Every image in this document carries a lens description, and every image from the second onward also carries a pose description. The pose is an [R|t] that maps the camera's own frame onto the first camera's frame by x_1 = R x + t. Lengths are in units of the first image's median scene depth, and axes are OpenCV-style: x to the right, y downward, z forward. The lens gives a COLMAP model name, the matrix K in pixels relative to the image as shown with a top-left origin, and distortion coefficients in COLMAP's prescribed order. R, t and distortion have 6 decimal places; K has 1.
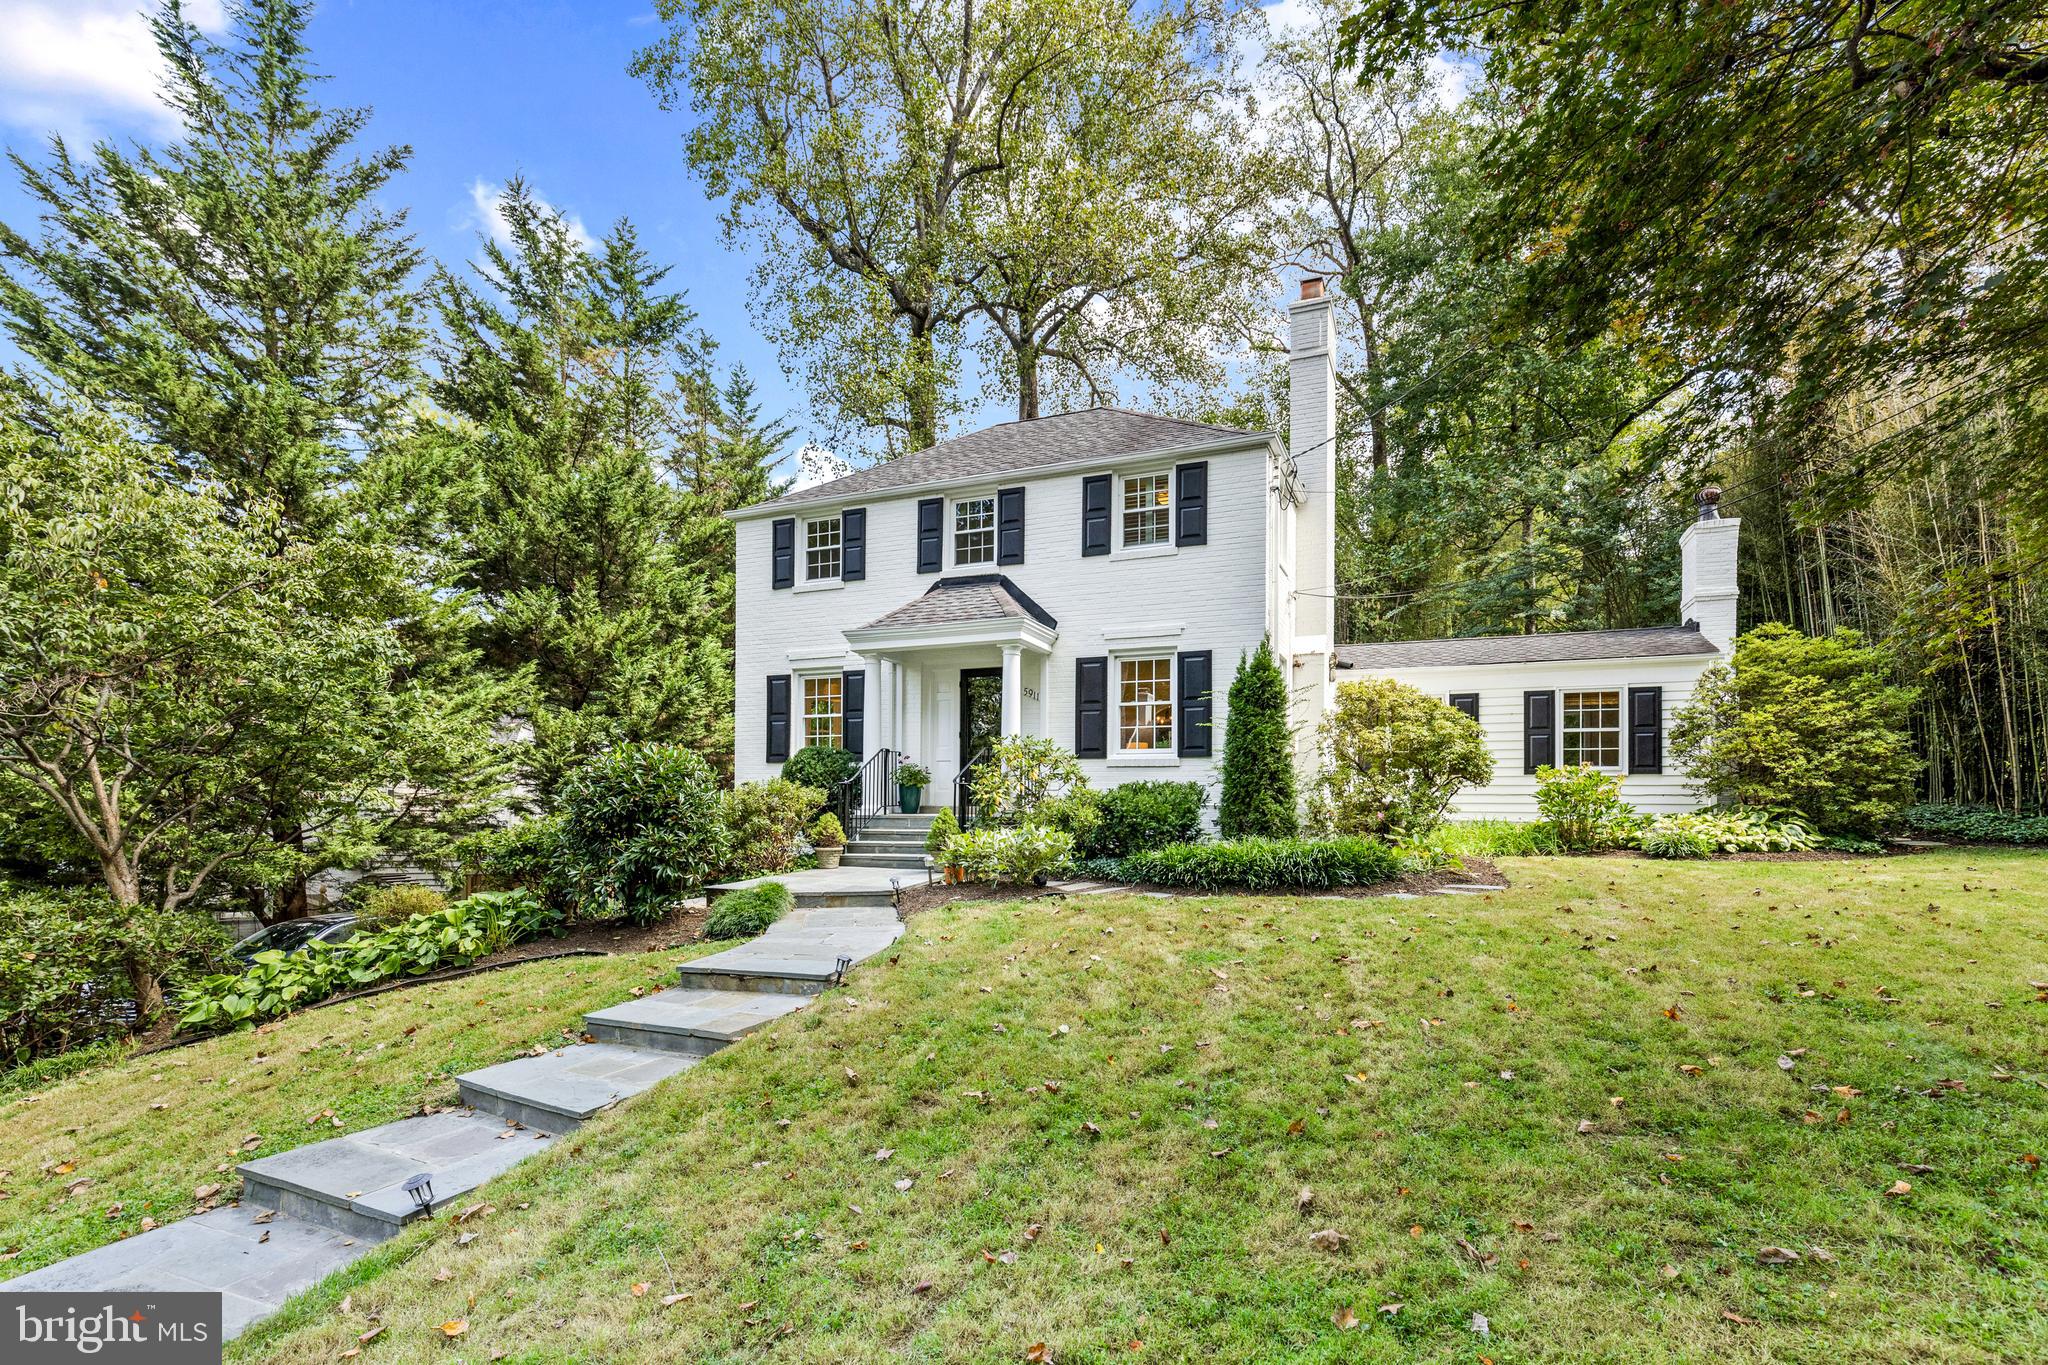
lens RADIAL K [[916.5, 0, 1014.8], [0, 916.5, 678.1], [0, 0, 1]] dist [-0.000609, 0.001331]
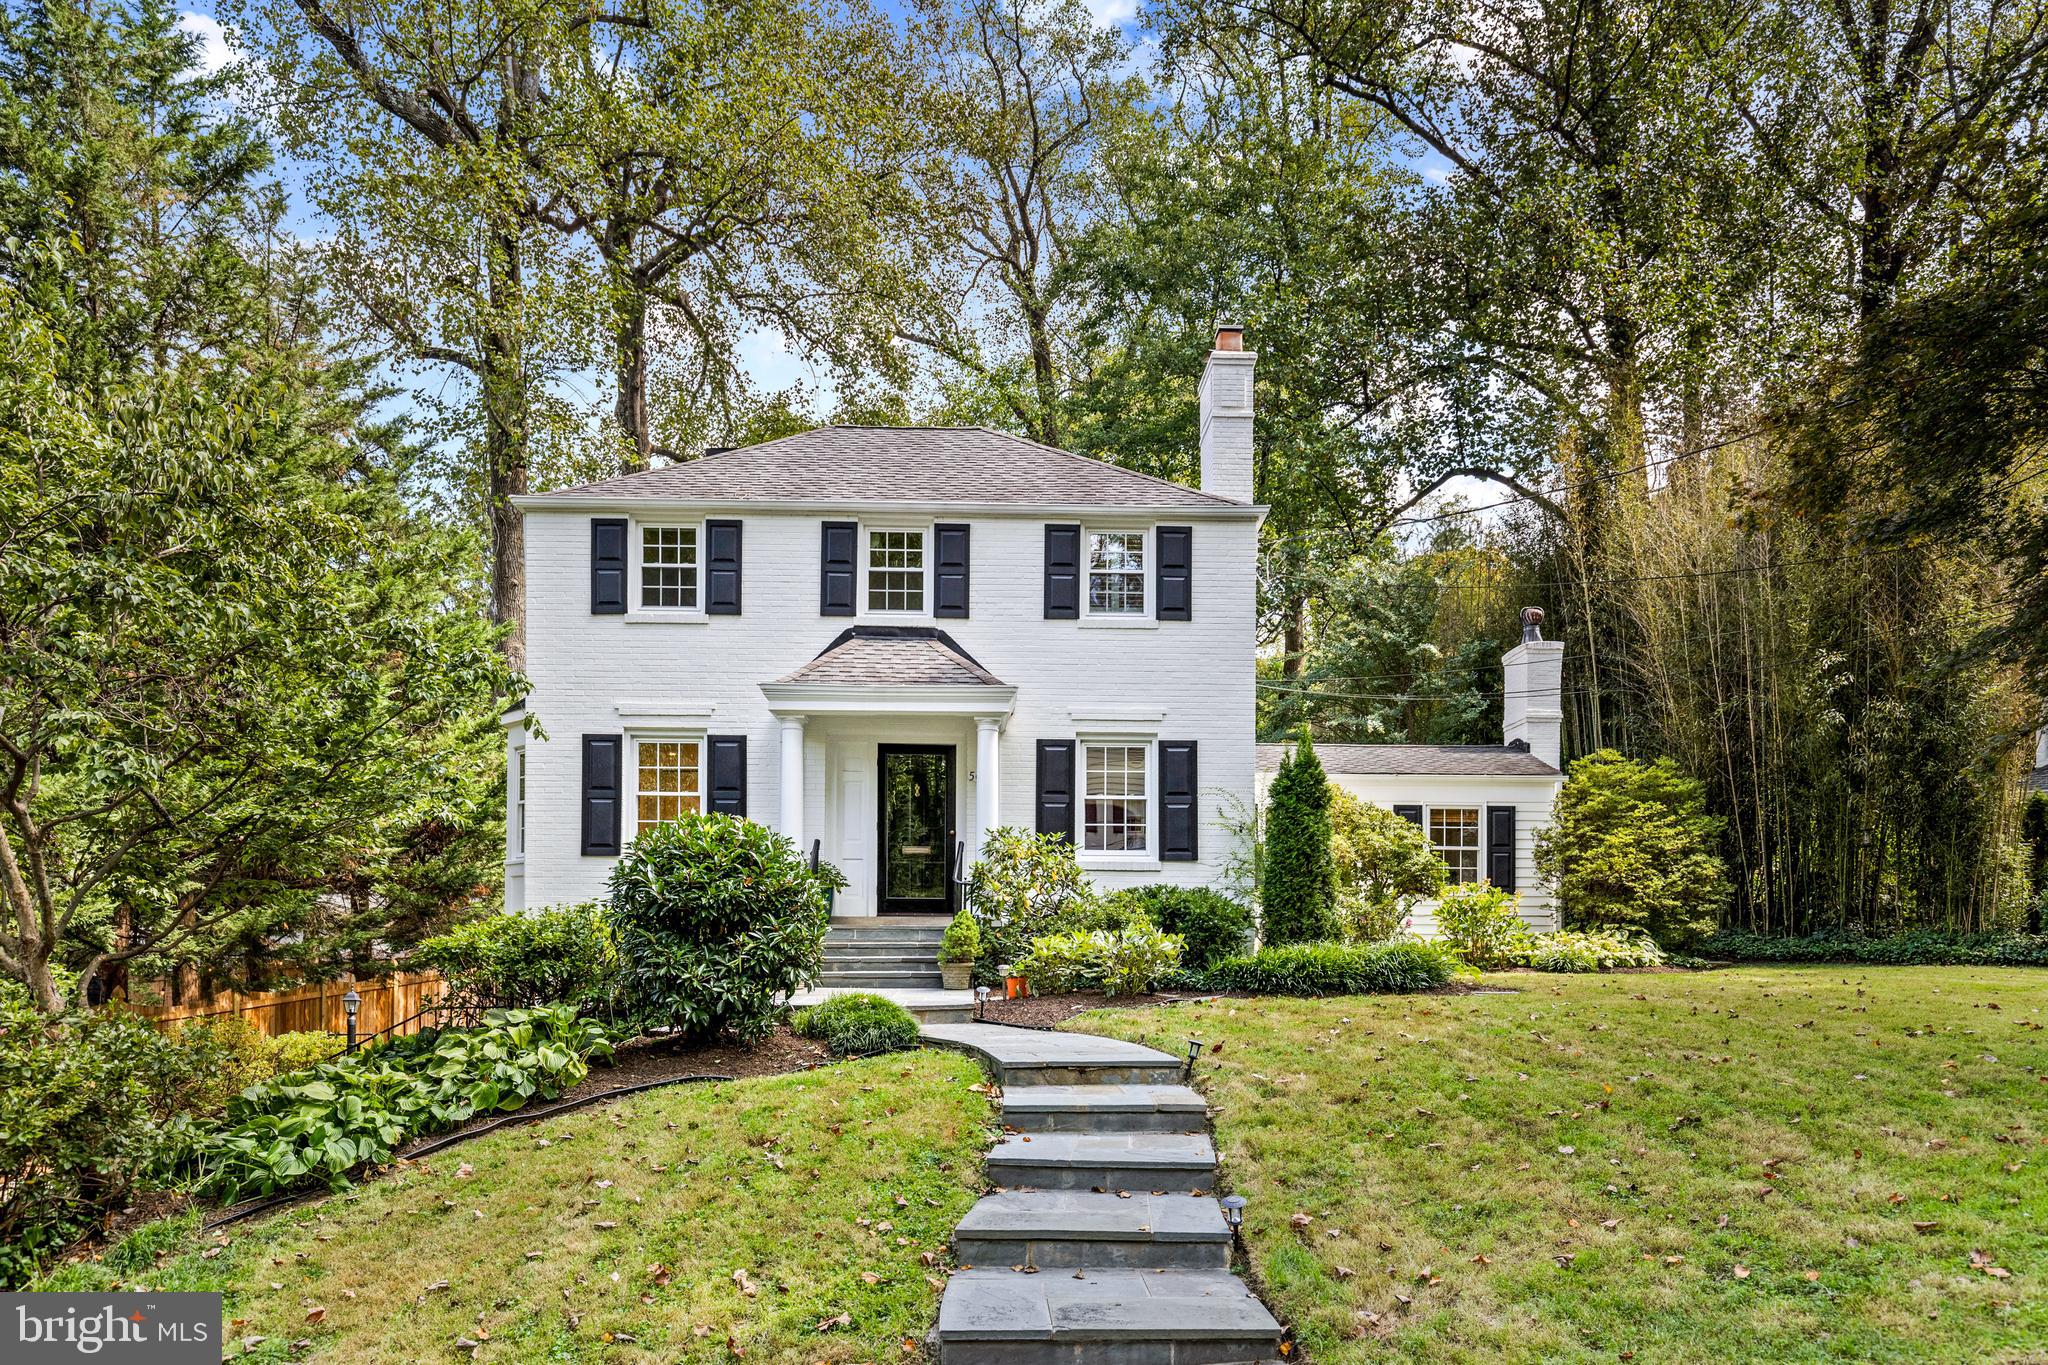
lens RADIAL K [[1302.2, 0, 1024.6], [0, 1302.2, 748.5], [0, 0, 1]] dist [-0.002745, -0.000353]
pose [[0.912238, 0.063403, 0.404724, -0.415565], [-0.056179, 0.997978, -0.029715, 0.022130], [-0.405789, 0.004370, 0.913956, -0.078016]]
